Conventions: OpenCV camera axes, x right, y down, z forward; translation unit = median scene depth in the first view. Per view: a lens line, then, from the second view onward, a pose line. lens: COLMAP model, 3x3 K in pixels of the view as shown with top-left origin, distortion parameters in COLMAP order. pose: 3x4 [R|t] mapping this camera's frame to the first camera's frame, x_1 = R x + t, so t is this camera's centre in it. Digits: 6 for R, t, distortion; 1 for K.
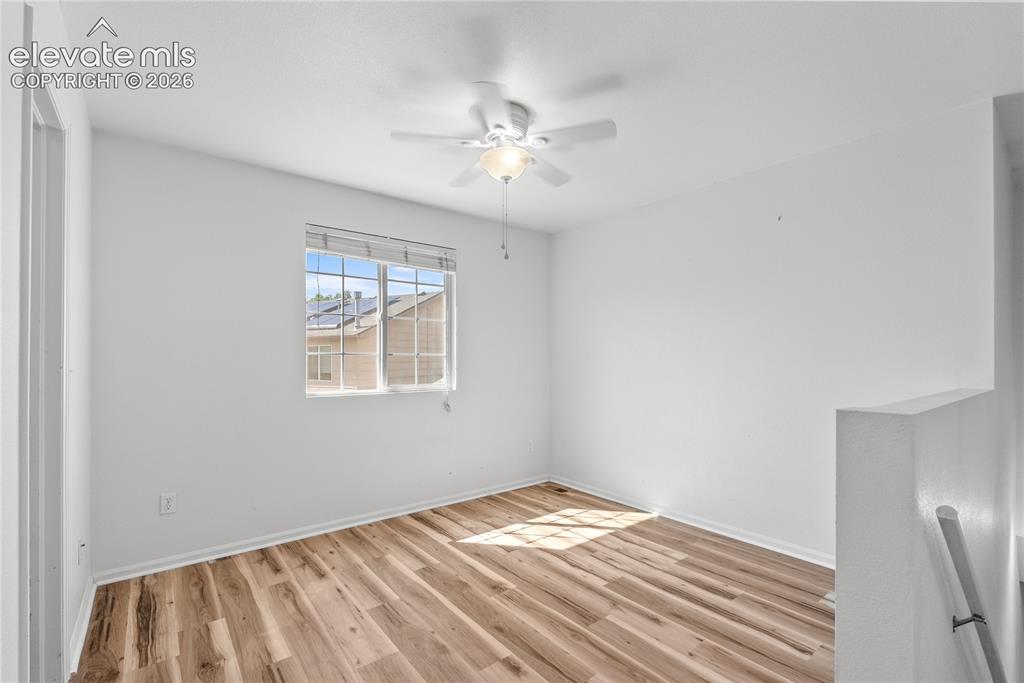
lens RADIAL K [[451.4, 0, 510.6], [0, 451.4, 351.4], [0, 0, 1]] dist [0.002623, -0.000384]
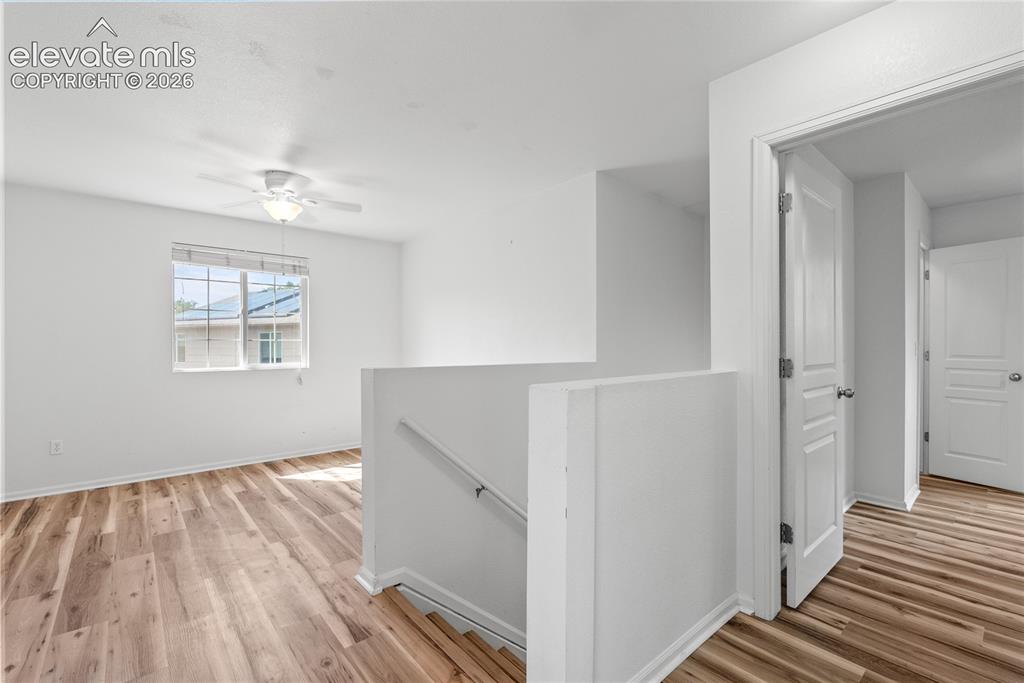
lens RADIAL K [[451.4, 0, 513.7], [0, 451.4, 339.1], [0, 0, 1]] dist [0.002623, -0.000384]
pose [[0.999581, -0.001255, 0.028918, 0.530844], [0.001209, 0.999998, 0.001587, 0.002711], [-0.028920, -0.001551, 0.999581, -0.377550]]
